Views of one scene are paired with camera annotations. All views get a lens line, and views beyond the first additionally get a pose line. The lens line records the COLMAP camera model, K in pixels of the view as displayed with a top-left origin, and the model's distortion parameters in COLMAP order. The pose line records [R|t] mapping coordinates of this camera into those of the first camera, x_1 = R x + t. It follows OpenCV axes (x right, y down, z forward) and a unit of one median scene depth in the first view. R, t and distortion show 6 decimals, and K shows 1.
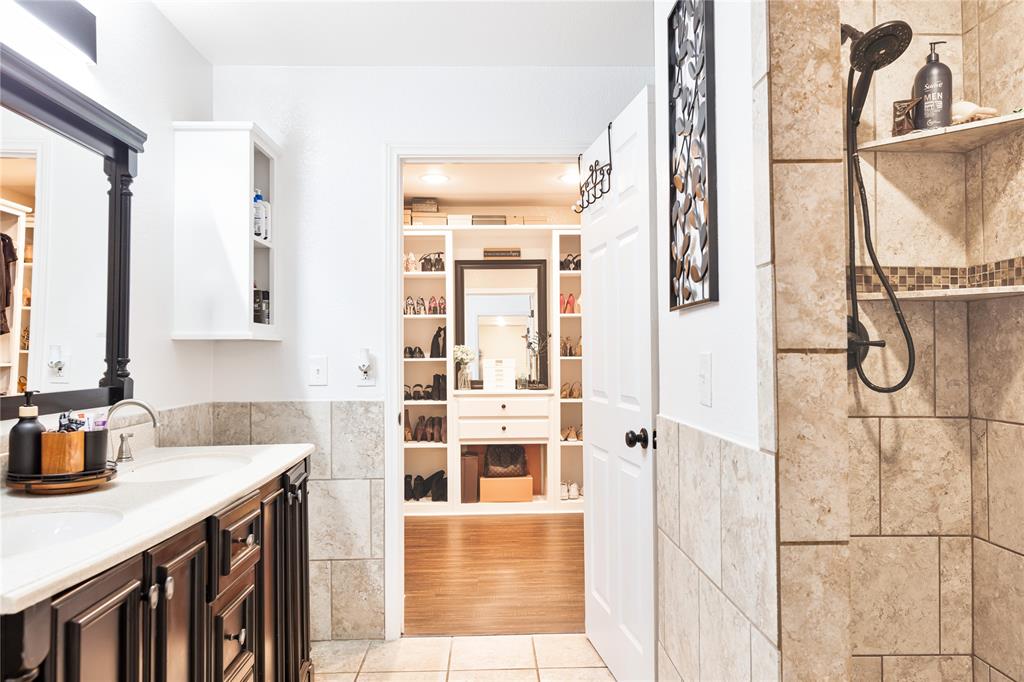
lens RADIAL K [[696.5, 0, 509.1], [0, 696.5, 343.5], [0, 0, 1]] dist [-0.002087, -0.002440]
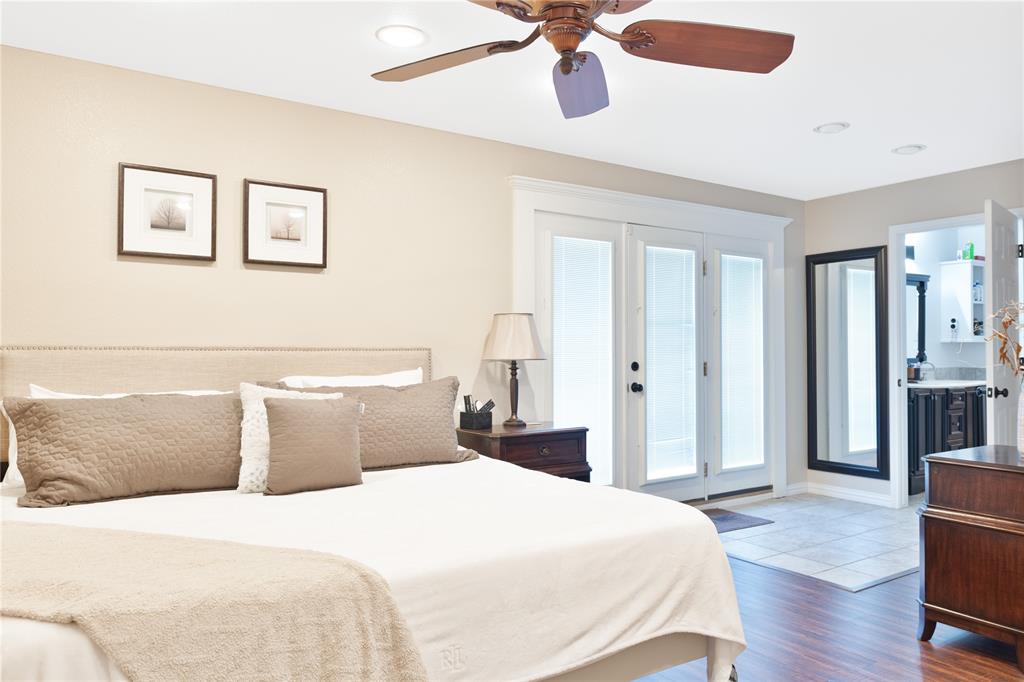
lens RADIAL K [[705.5, 0, 510.4], [0, 705.5, 334.9], [0, 0, 1]] dist [-0.002450, -0.000780]
pose [[0.523633, -0.009315, -0.851893, 1.208516], [0.010987, 0.999931, -0.004181, -0.050437], [0.851873, -0.007170, 0.523699, -2.307346]]
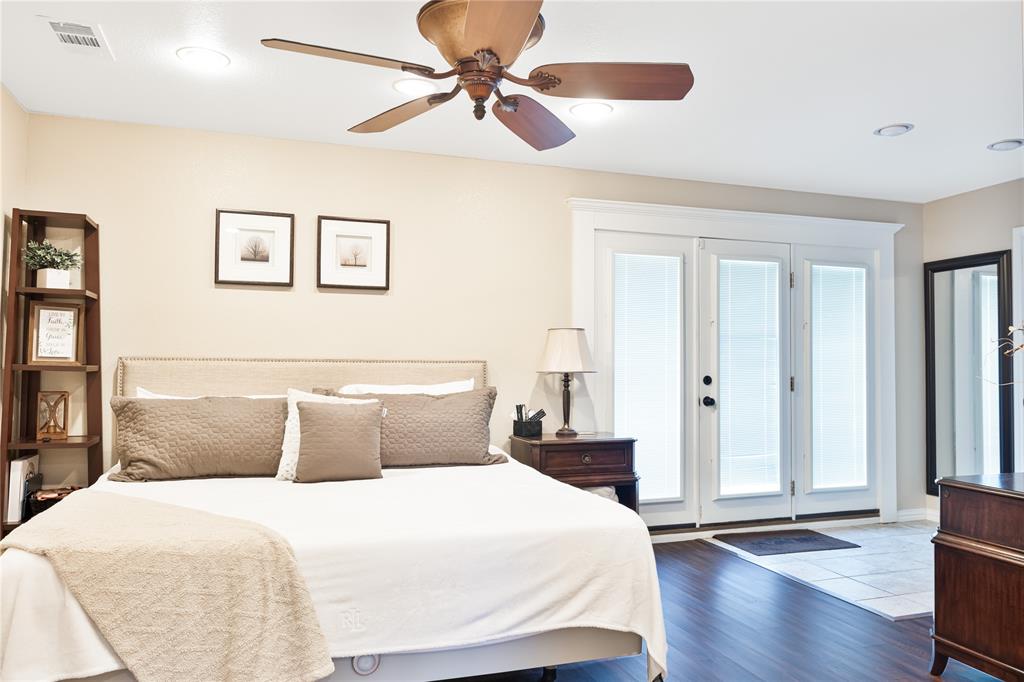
lens RADIAL K [[696.5, 0, 509.1], [0, 696.5, 343.5], [0, 0, 1]] dist [-0.002087, -0.002440]
pose [[0.286739, -0.015549, -0.957883, 1.520779], [0.008746, 0.999869, -0.013612, -0.046912], [0.957969, -0.004474, 0.286838, -1.944880]]
